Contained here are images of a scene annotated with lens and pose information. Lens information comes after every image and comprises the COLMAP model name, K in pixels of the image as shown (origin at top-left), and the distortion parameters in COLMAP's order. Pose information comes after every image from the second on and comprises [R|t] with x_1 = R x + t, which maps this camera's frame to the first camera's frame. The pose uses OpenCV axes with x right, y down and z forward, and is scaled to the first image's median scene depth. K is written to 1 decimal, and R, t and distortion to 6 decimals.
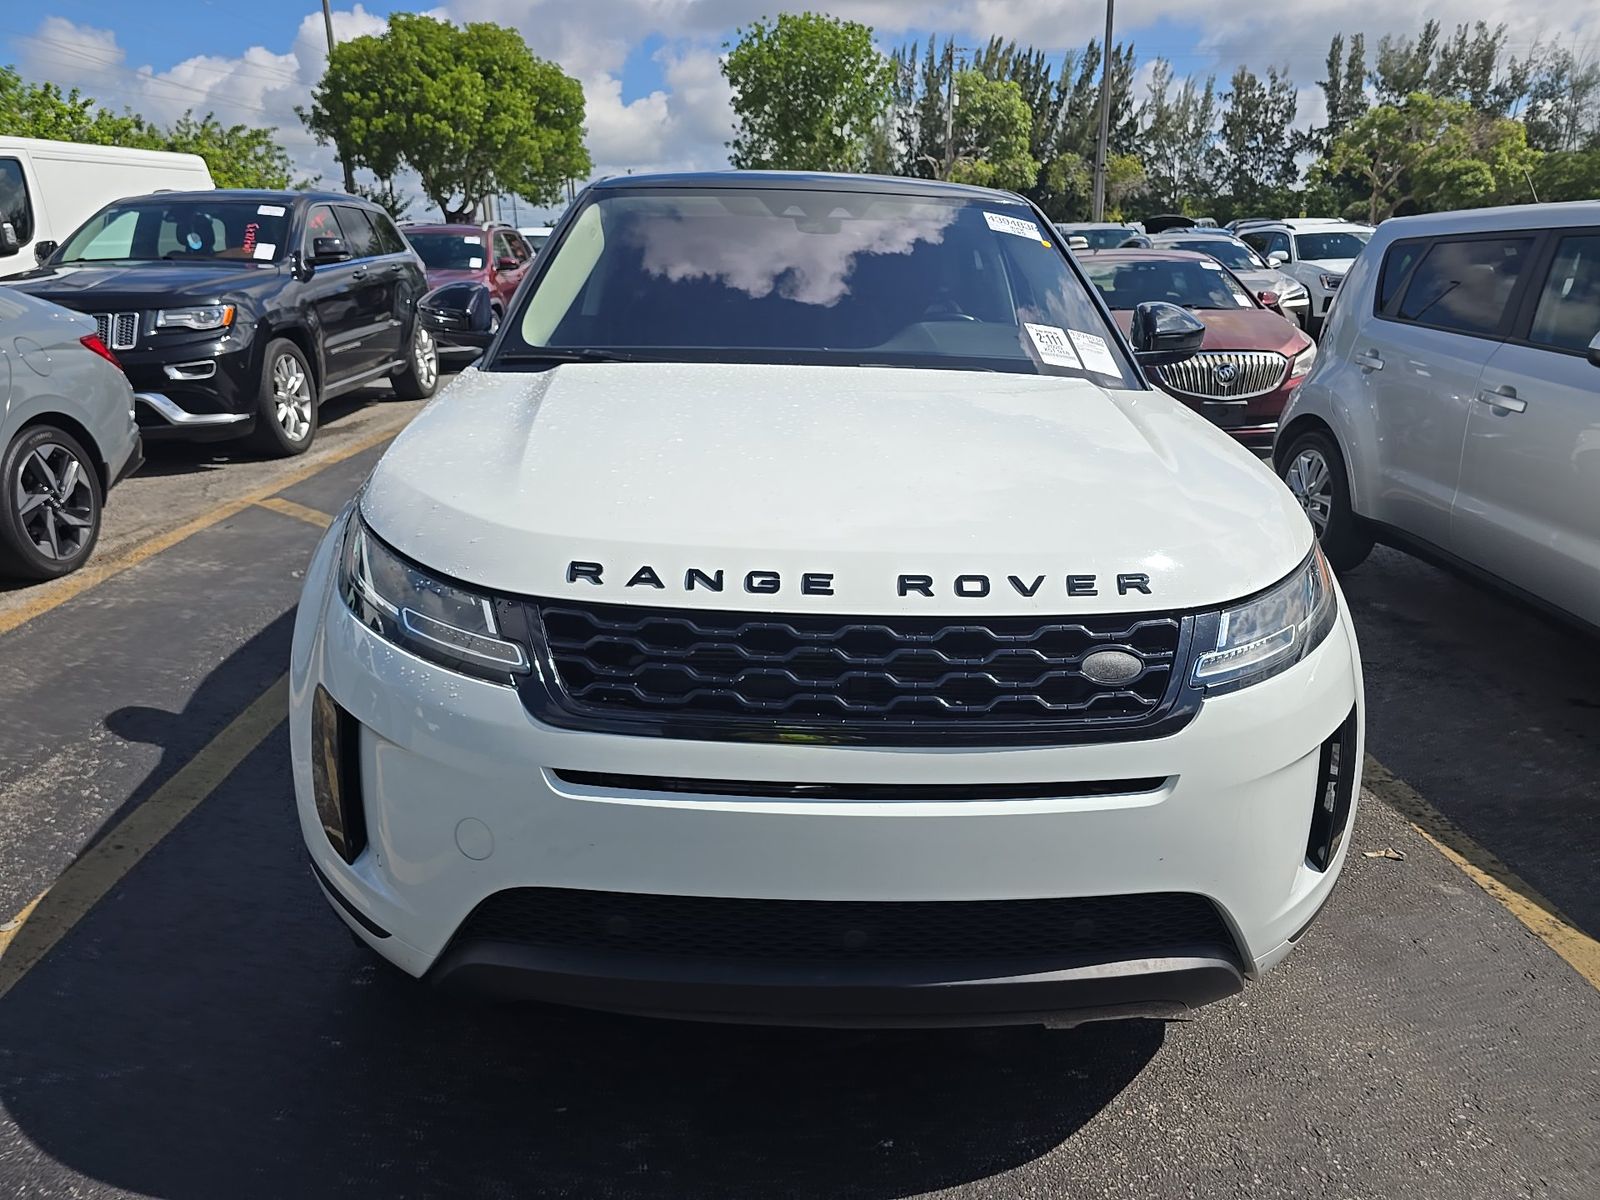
lens RADIAL K [[1216.8, 0, 793.5], [0, 1216.8, 611.0], [0, 0, 1]] dist [0.082564, -0.094077]
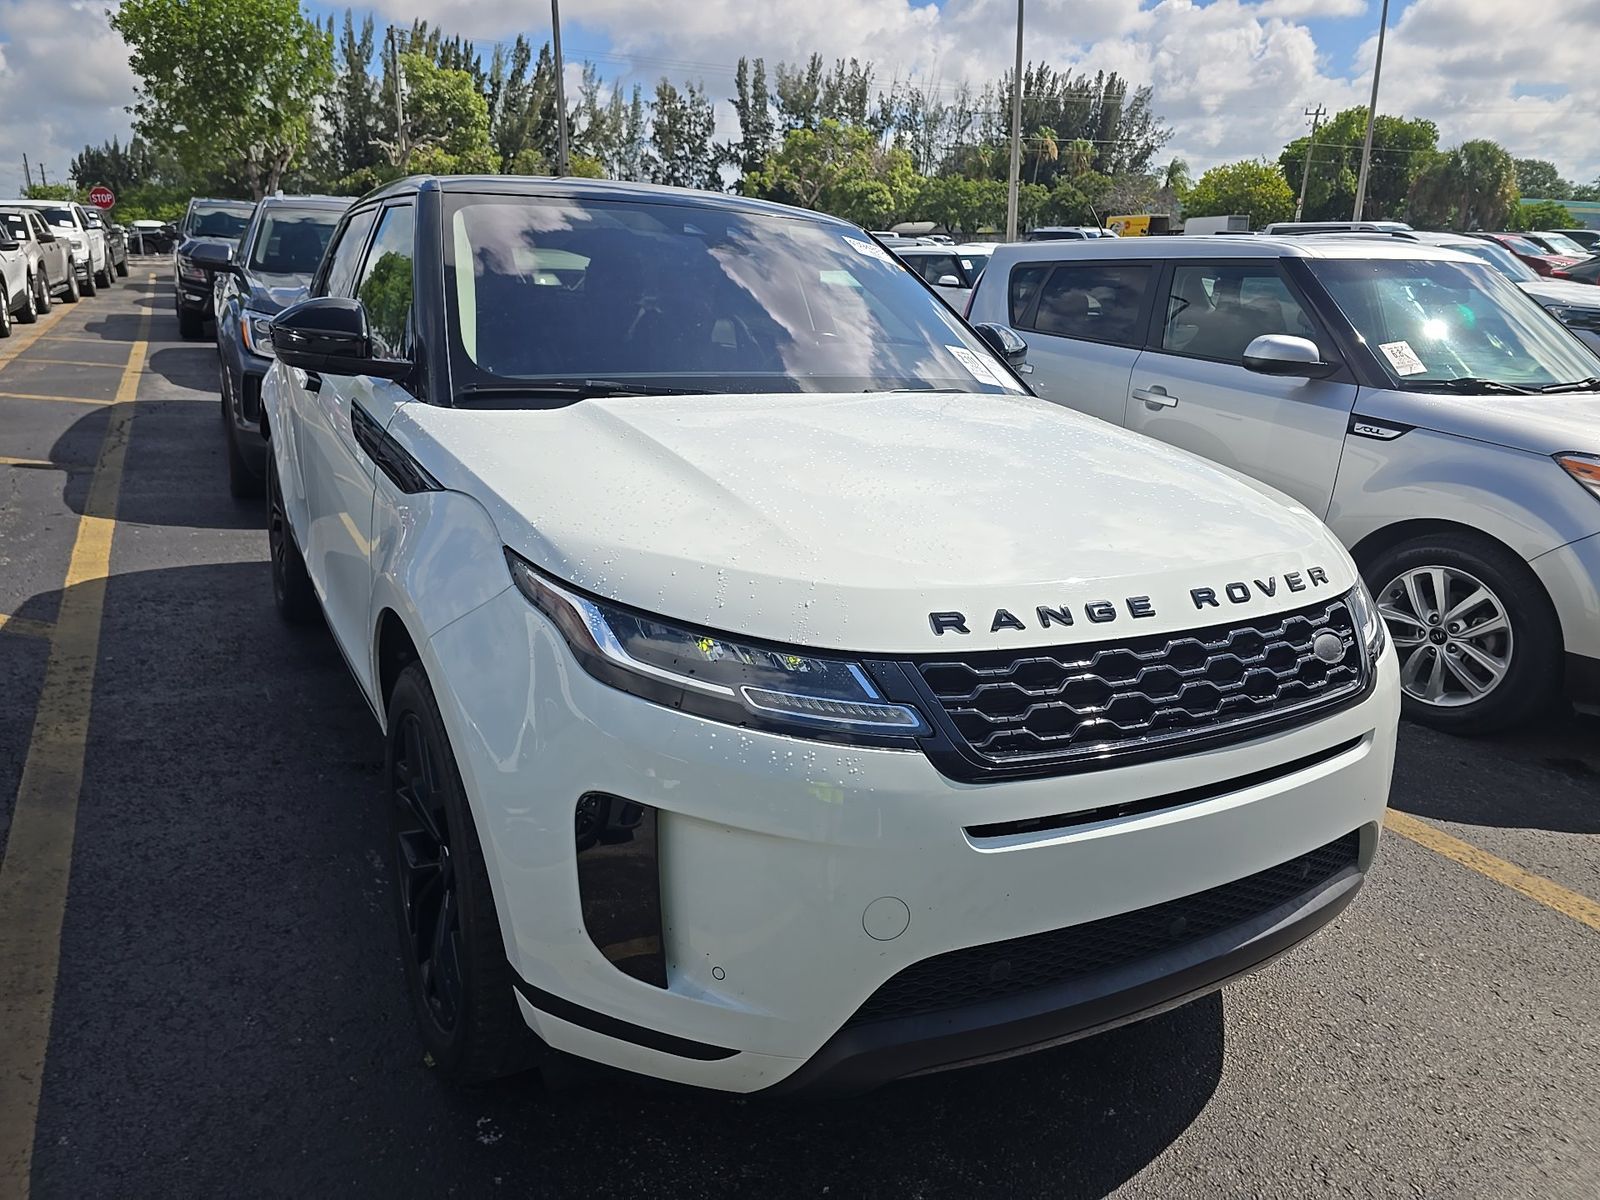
lens RADIAL K [[1216.8, 0, 793.5], [0, 1216.8, 611.0], [0, 0, 1]] dist [0.082564, -0.094077]
pose [[0.870842, -0.116134, 0.477647, -0.101261], [0.112154, 0.993003, 0.036958, -0.012416], [-0.478597, 0.021386, 0.877774, 0.027420]]
